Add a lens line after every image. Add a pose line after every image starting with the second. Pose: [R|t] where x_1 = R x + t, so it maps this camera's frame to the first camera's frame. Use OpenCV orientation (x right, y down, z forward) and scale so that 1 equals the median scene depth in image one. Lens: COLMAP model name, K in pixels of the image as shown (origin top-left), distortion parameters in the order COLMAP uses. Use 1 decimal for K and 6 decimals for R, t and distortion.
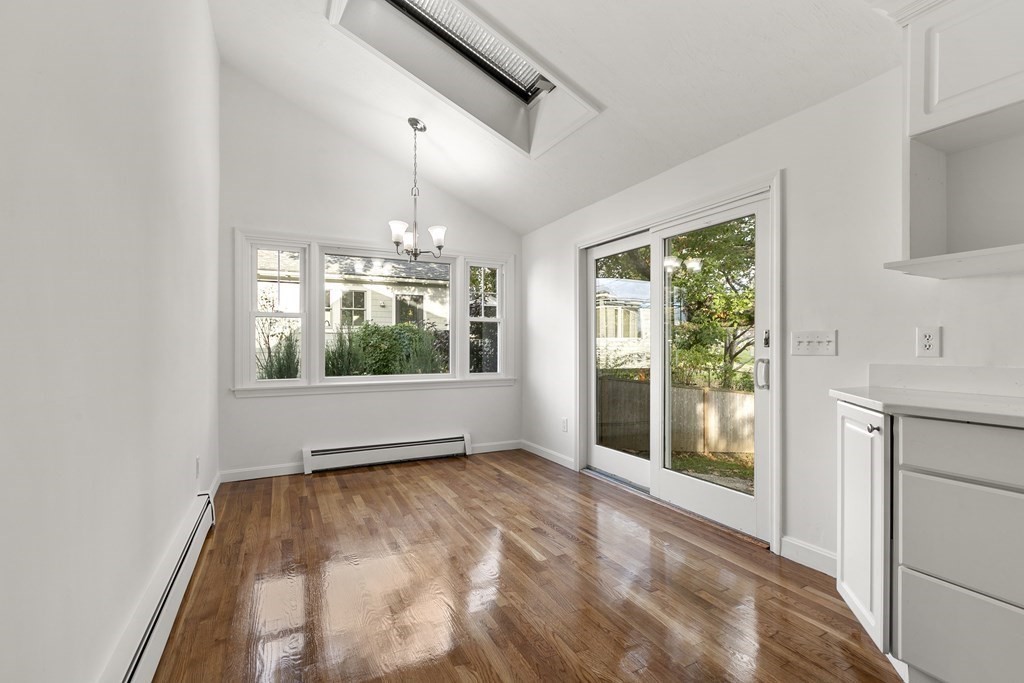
lens RADIAL K [[456.6, 0, 515.9], [0, 456.6, 346.6], [0, 0, 1]] dist [-0.000036, 0.000275]
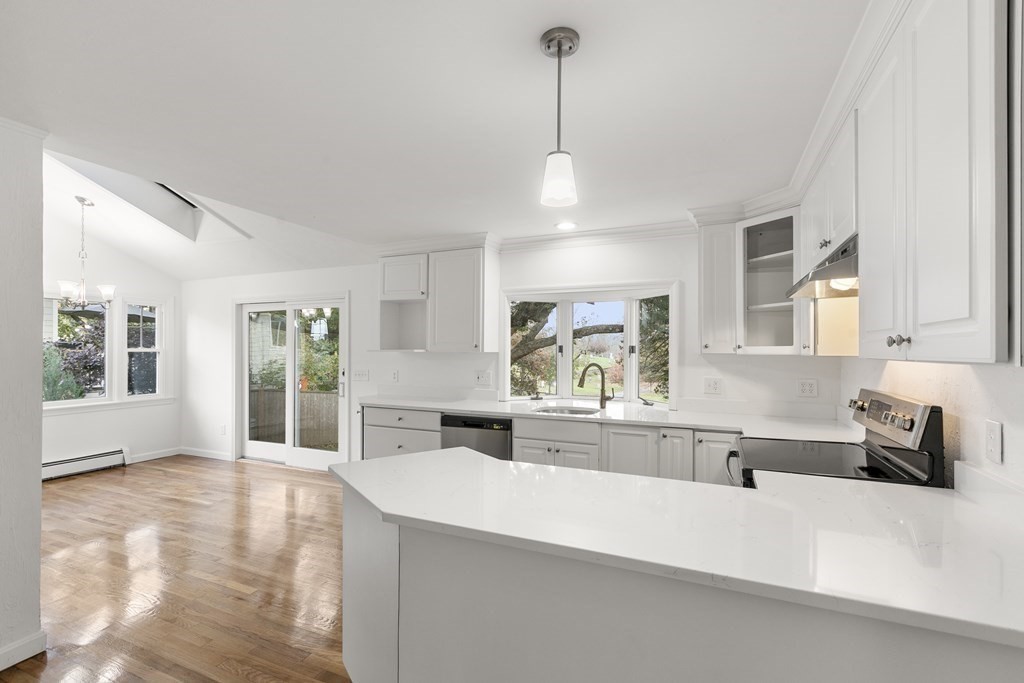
lens RADIAL K [[456.6, 0, 515.9], [0, 456.6, 346.6], [0, 0, 1]] dist [-0.000036, 0.000275]
pose [[0.772842, 0.001816, 0.634596, -0.097327], [0.000549, 0.999994, -0.003530, -0.084807], [-0.634598, 0.003076, 0.772836, -0.719652]]
